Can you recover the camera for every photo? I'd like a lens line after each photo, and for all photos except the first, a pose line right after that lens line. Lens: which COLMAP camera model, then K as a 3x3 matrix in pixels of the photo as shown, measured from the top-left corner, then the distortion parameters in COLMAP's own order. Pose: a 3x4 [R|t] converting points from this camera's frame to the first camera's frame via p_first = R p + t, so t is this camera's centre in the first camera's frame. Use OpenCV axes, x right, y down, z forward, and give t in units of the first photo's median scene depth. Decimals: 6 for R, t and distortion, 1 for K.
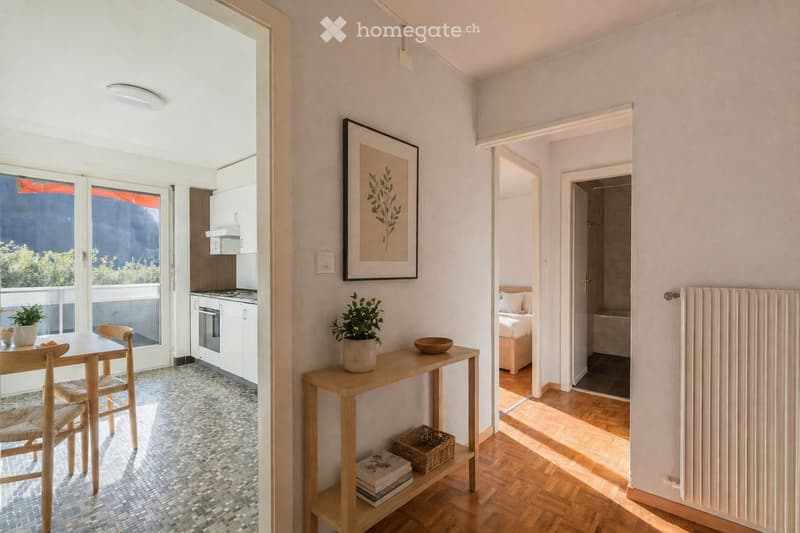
lens RADIAL K [[360.7, 0, 408.4], [0, 360.7, 271.5], [0, 0, 1]] dist [0.001112, -0.000042]
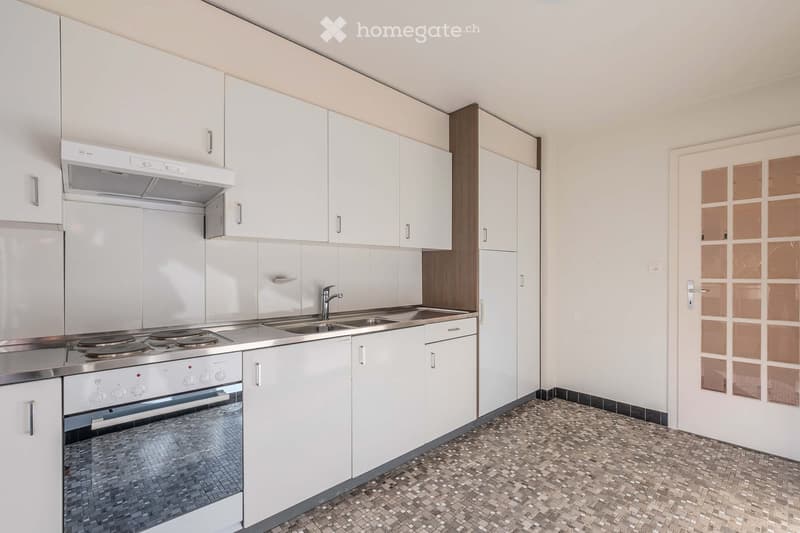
lens RADIAL K [[360.7, 0, 408.4], [0, 360.7, 271.5], [0, 0, 1]] dist [0.001112, -0.000042]
pose [[0.113173, -0.002591, 0.993572, -0.802386], [0.010518, 0.999944, 0.001410, -0.006011], [-0.993520, 0.010290, 0.113194, 0.703154]]
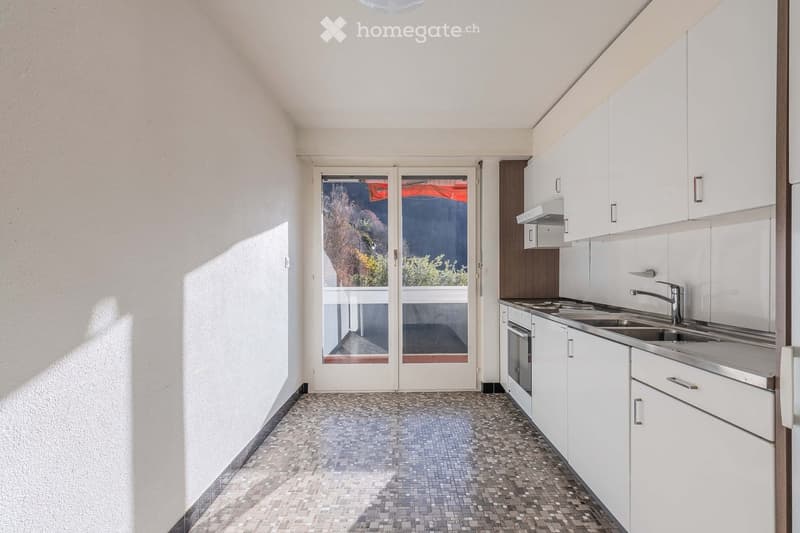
lens RADIAL K [[360.7, 0, 408.4], [0, 360.7, 271.5], [0, 0, 1]] dist [0.001112, -0.000042]
pose [[0.655018, -0.002358, -0.755610, -0.160372], [-0.007474, 0.999926, -0.009600, 0.007790], [0.755576, 0.011936, 0.654952, 0.365281]]
